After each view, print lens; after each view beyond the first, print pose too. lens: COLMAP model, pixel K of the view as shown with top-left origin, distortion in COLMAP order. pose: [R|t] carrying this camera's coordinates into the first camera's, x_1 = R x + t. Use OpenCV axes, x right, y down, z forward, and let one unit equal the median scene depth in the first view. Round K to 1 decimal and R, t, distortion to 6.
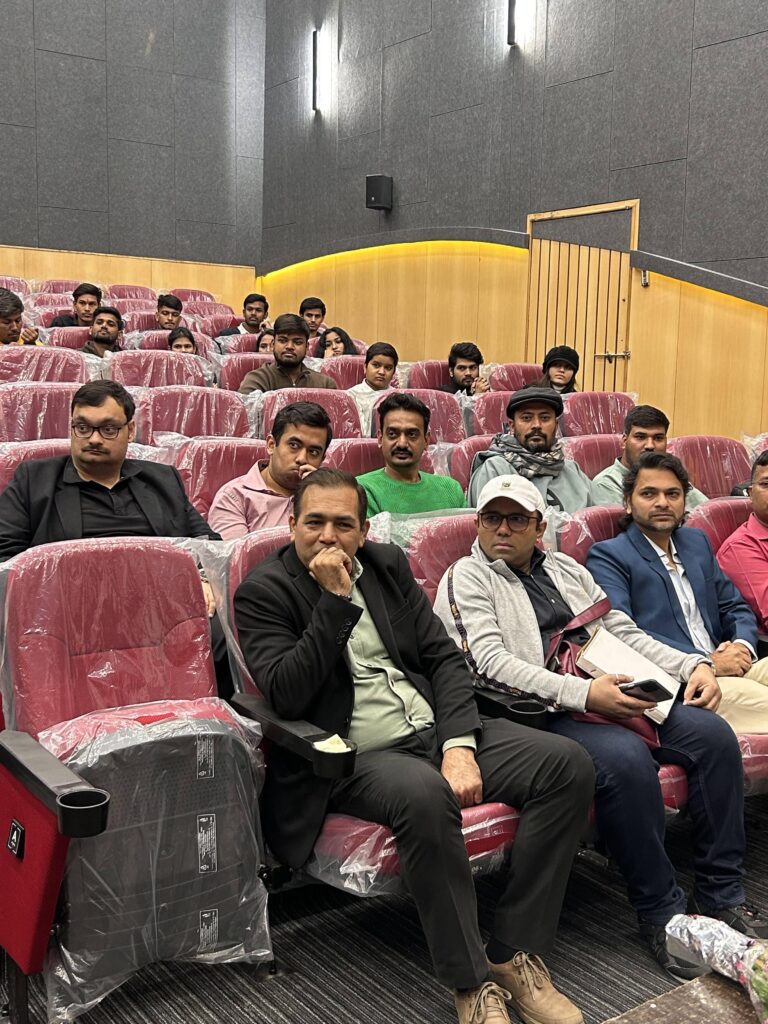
lens RADIAL K [[1150.1, 0, 382.8], [0, 1150.1, 507.0], [0, 0, 1]] dist [0.137641, 0.000000]
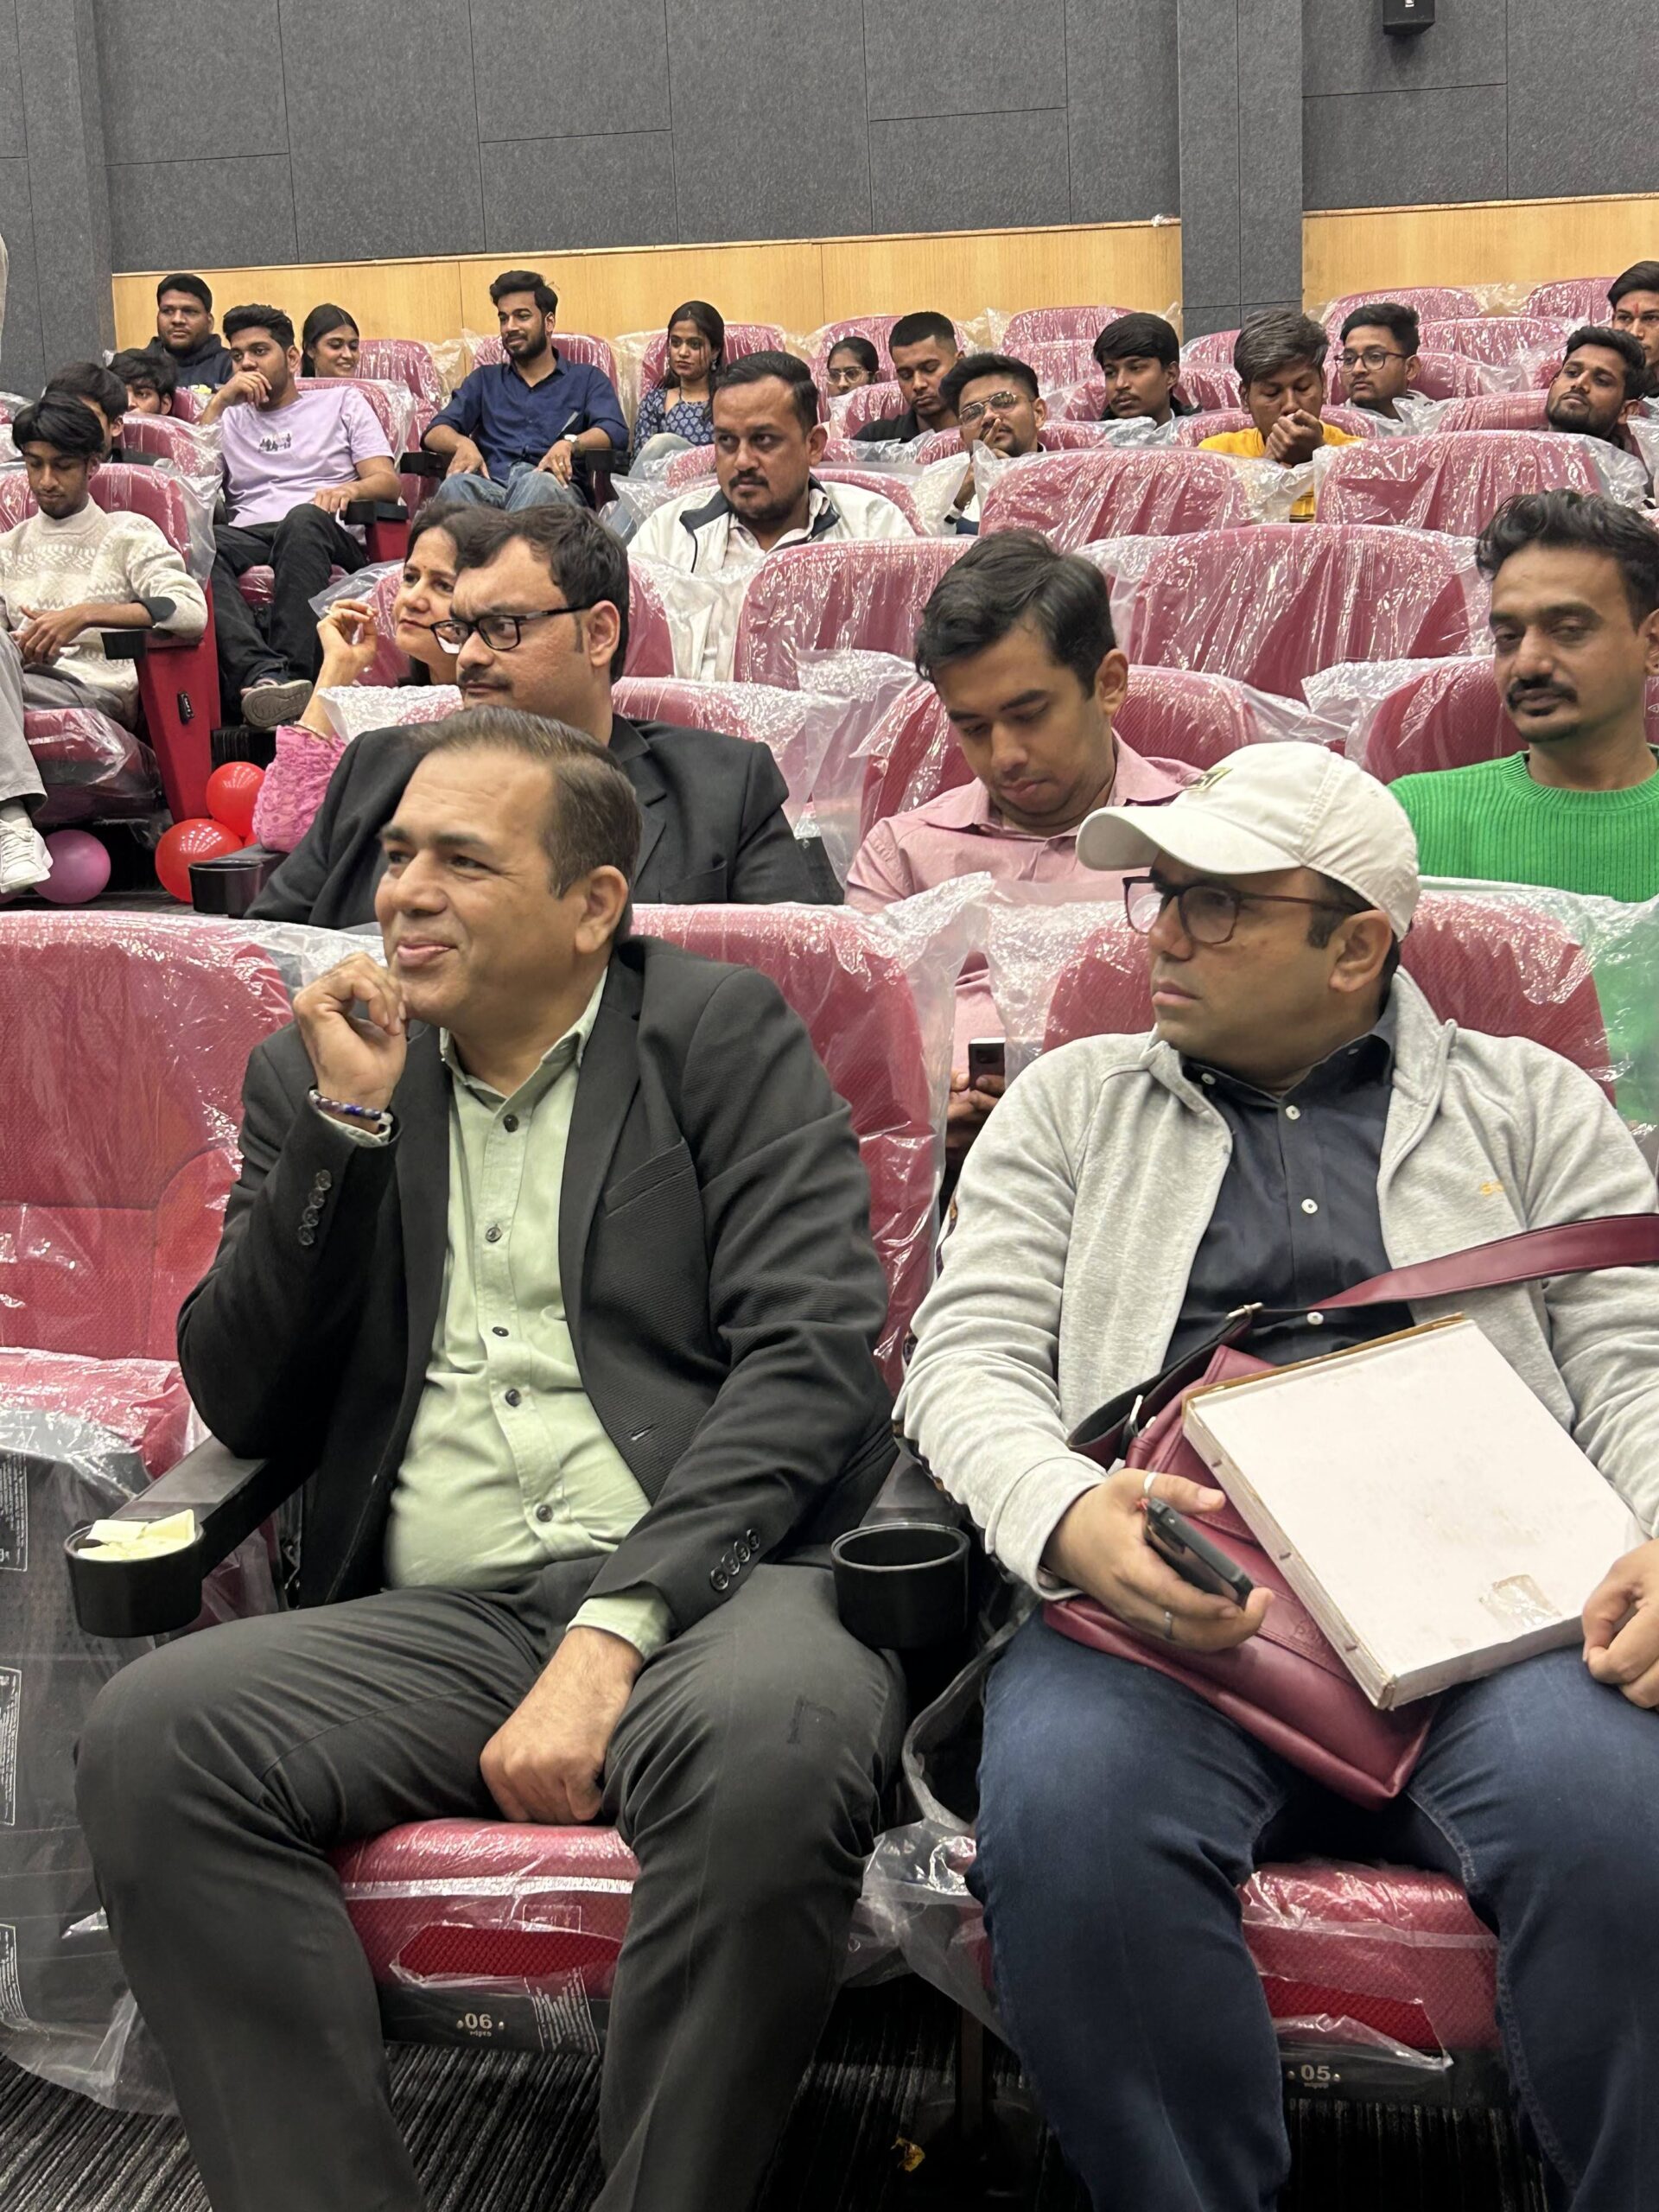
lens RADIAL K [[3005.7, 0, 828.6], [0, 3005.7, 1117.3], [0, 0, 1]] dist [0.093746, 0.000000]
pose [[0.714572, 0.072754, -0.695768, 0.557590], [-0.031644, 0.996921, 0.071745, 0.013771], [0.698846, -0.029250, 0.714674, 0.417147]]
